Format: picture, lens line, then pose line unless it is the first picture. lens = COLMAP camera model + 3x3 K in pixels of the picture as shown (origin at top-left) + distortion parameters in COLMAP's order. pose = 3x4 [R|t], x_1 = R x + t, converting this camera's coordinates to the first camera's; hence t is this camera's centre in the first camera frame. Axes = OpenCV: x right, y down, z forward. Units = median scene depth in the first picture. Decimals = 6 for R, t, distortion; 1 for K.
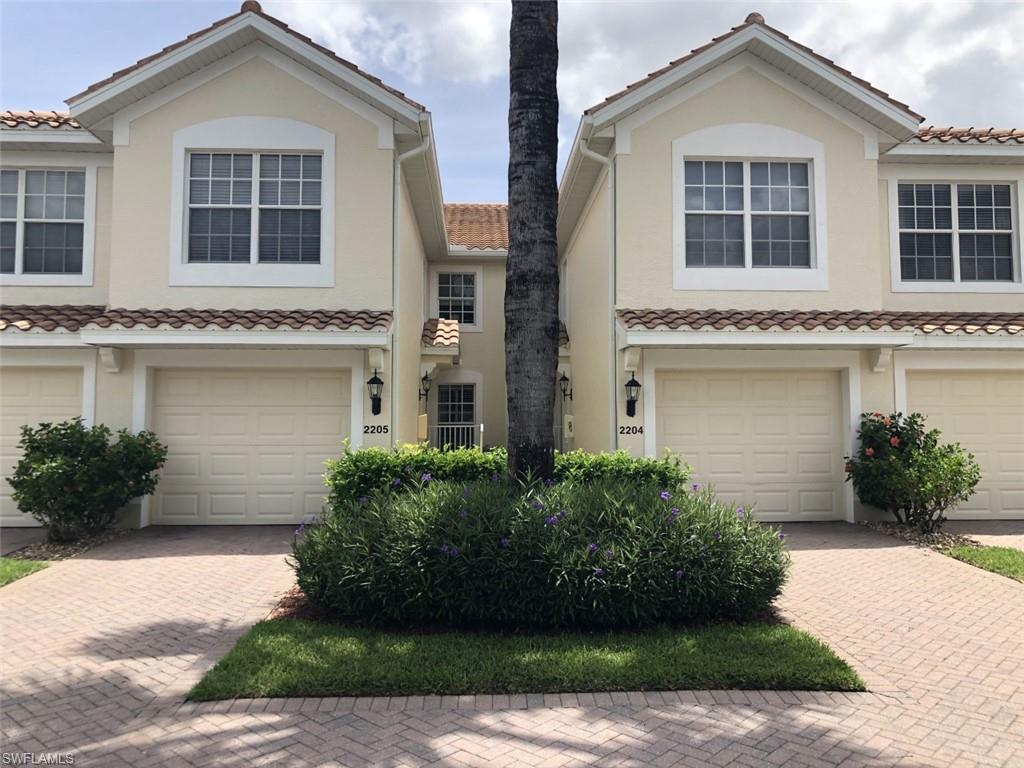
lens RADIAL K [[840.6, 0, 513.4], [0, 840.6, 383.0], [0, 0, 1]] dist [0.023525, -0.067814]
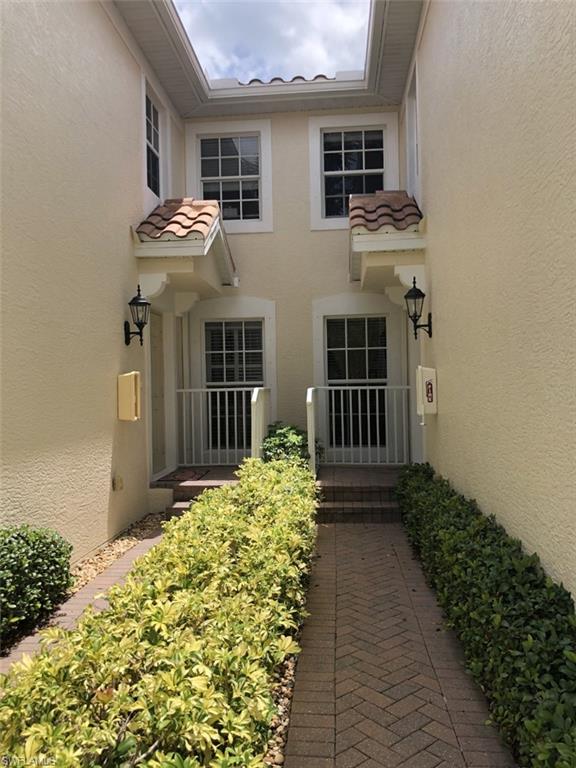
lens RADIAL K [[630.4, 0, 285.8], [0, 630.4, 383.6], [0, 0, 1]] dist [0.023525, -0.067814]
pose [[0.991704, -0.015316, -0.127630, 0.028318], [0.023286, 0.997855, 0.061185, 0.020306], [0.126419, -0.063649, 0.989933, 0.549325]]
